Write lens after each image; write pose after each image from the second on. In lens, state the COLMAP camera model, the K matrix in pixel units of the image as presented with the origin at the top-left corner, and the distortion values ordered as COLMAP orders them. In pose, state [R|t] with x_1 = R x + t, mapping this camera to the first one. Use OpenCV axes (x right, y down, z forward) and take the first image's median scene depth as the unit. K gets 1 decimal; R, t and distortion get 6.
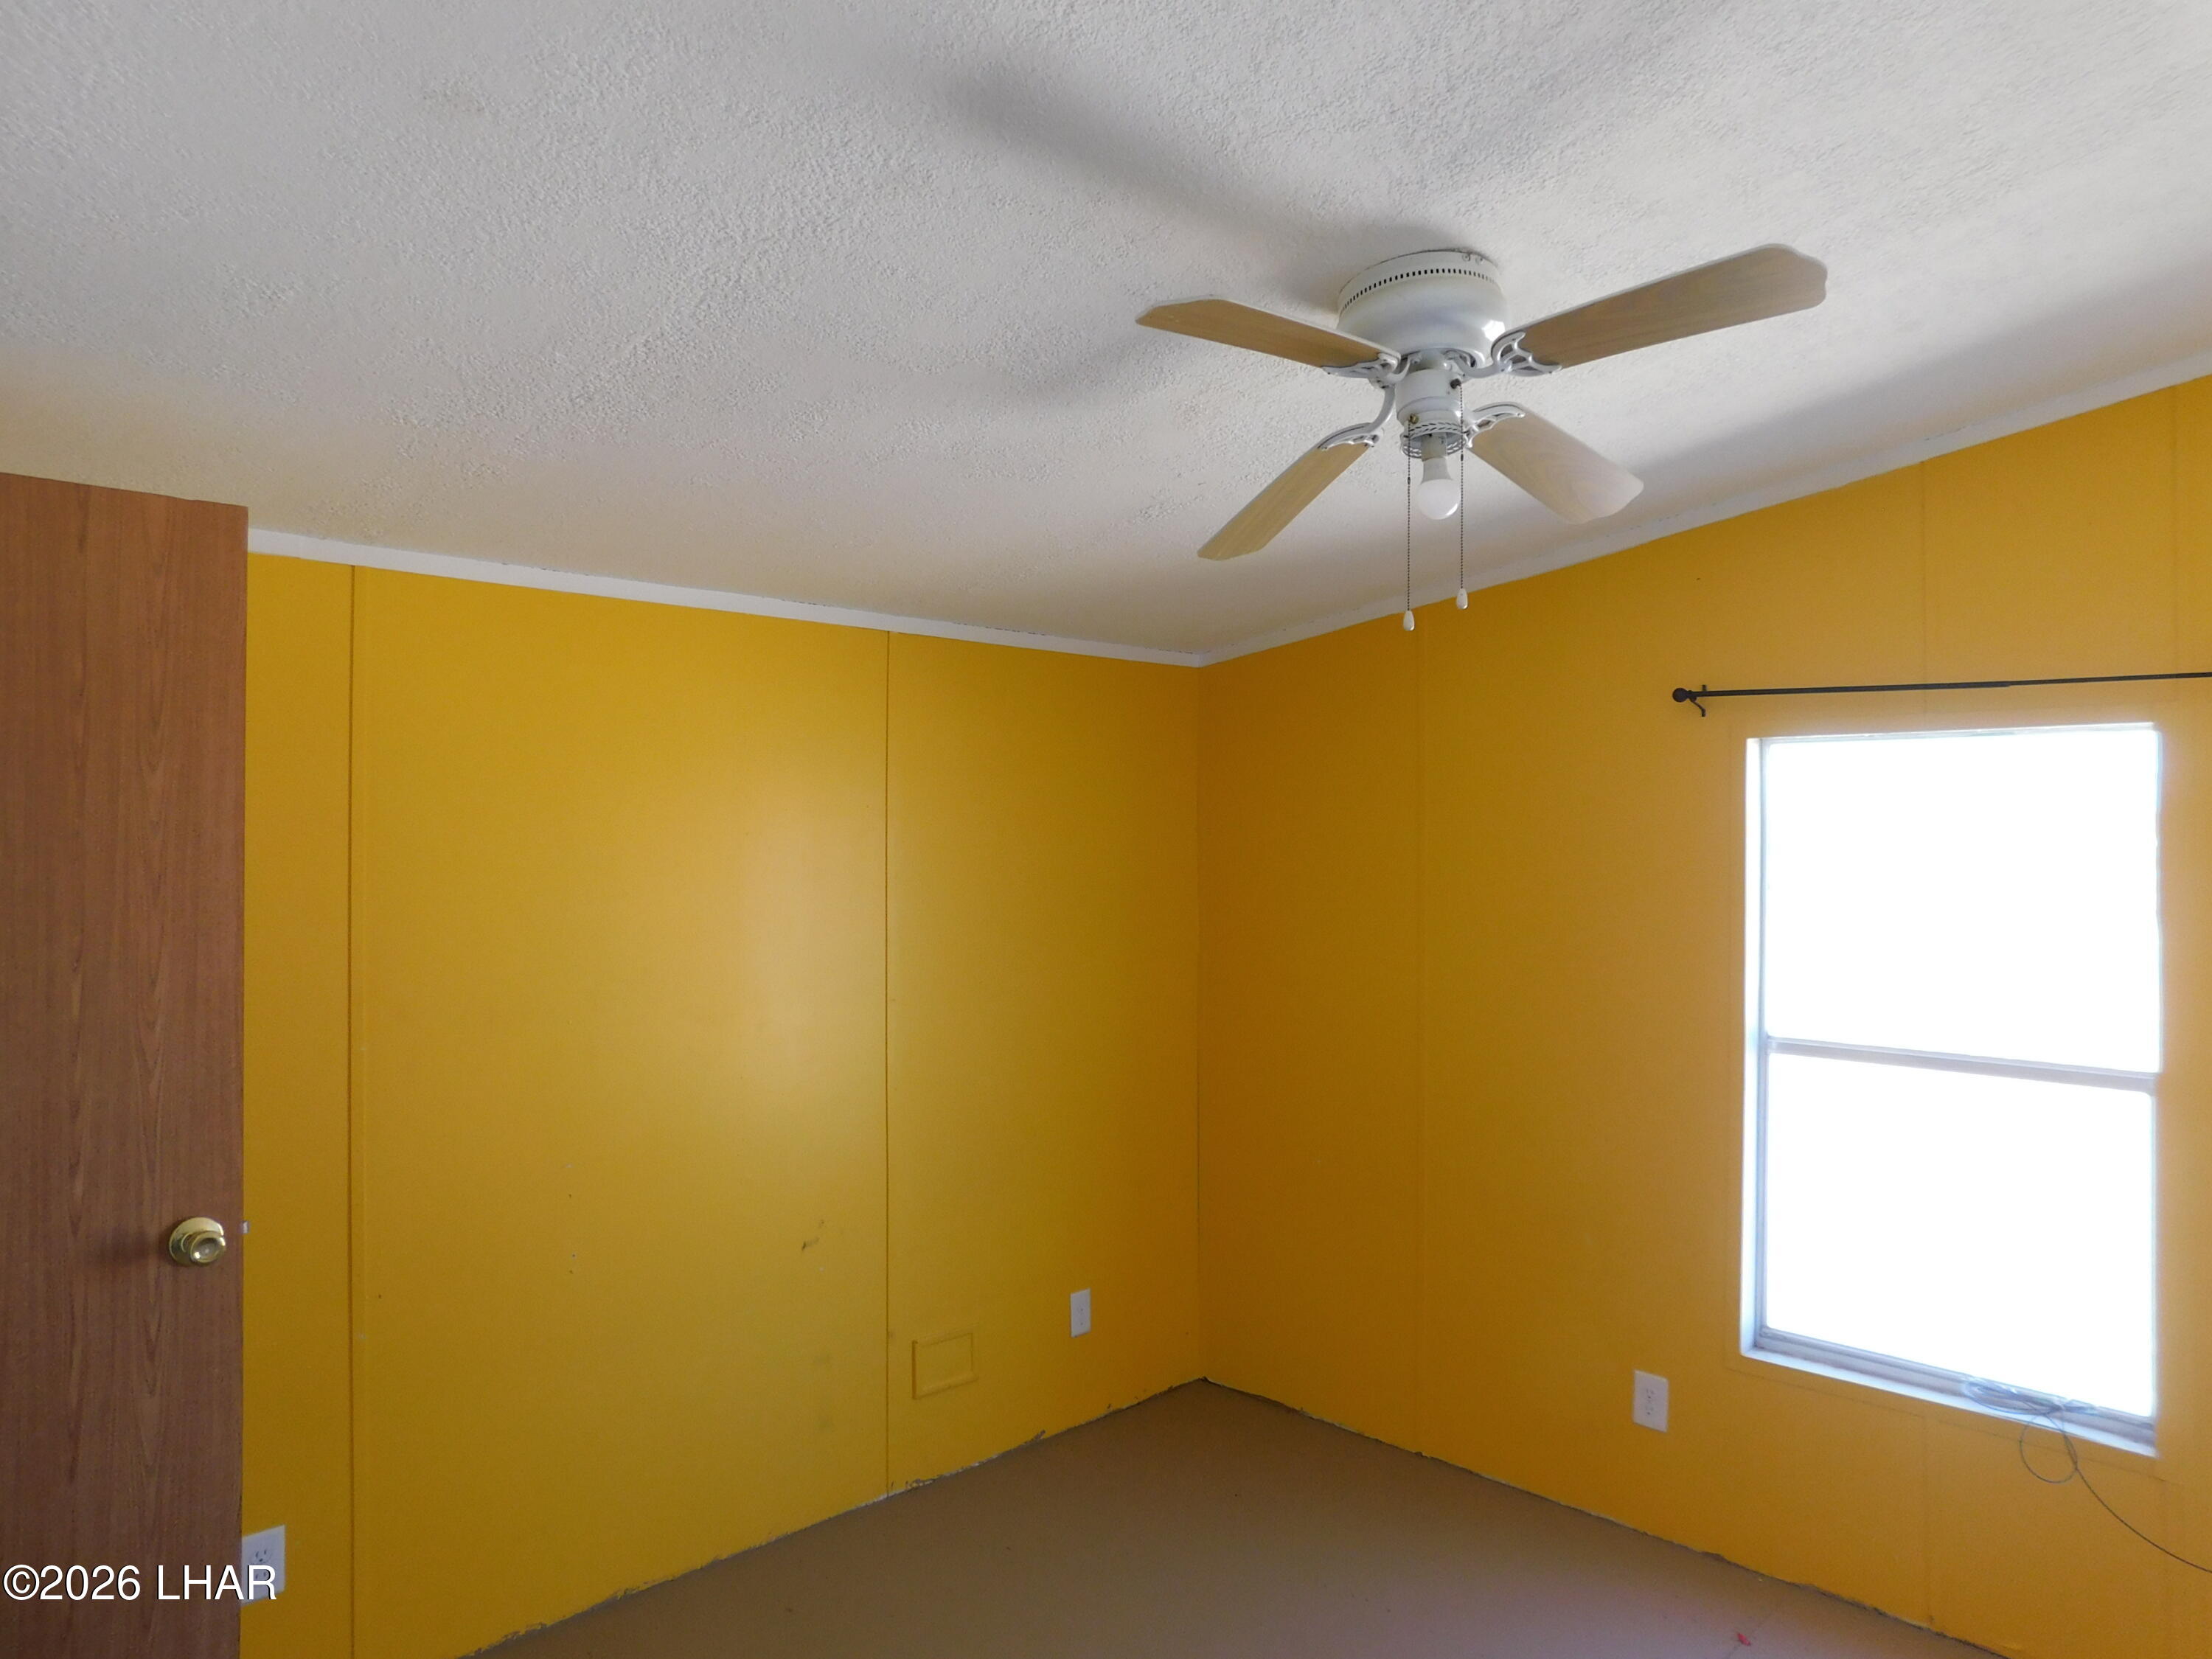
lens RADIAL K [[1469.8, 0, 1109.2], [0, 1469.8, 815.1], [0, 0, 1]] dist [-0.070292, 0.054481]
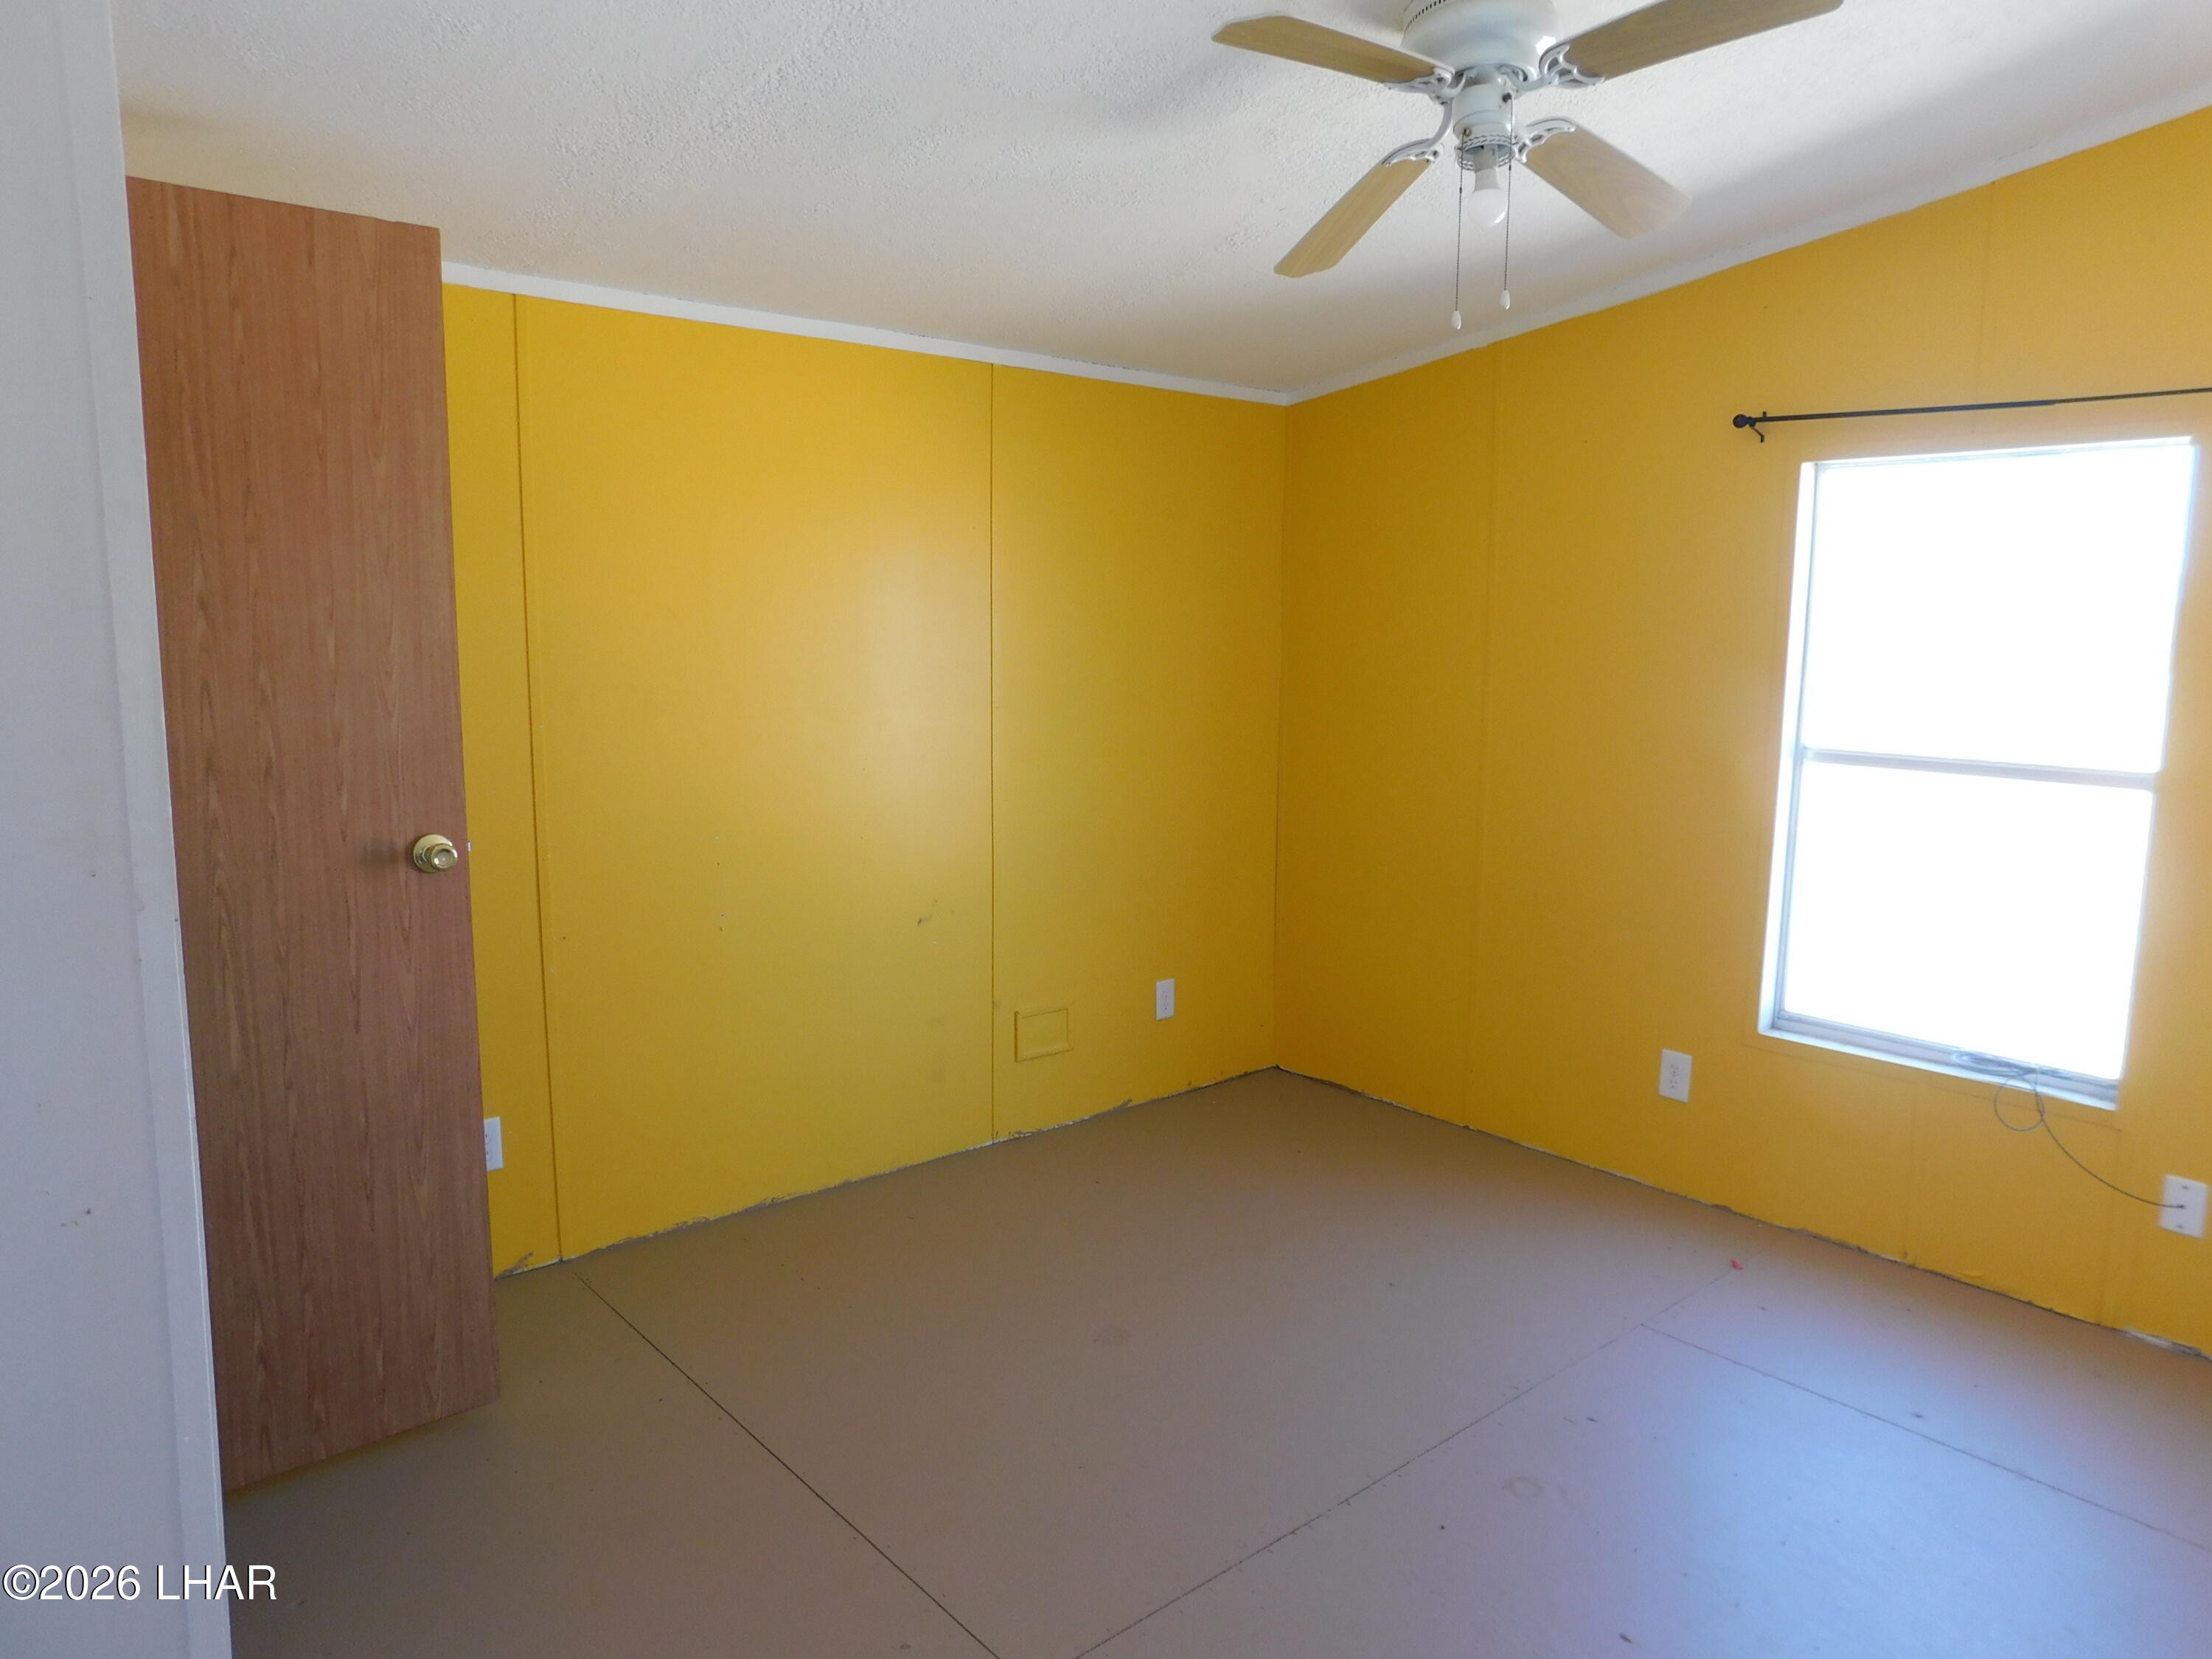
lens RADIAL K [[1469.8, 0, 1105.1], [0, 1469.8, 822.5], [0, 0, 1]] dist [-0.070292, 0.054481]
pose [[0.997443, 0.017066, -0.069404, 0.015060], [-0.006418, 0.988539, 0.150829, 0.058903], [0.071183, -0.149998, 0.986121, -0.127085]]
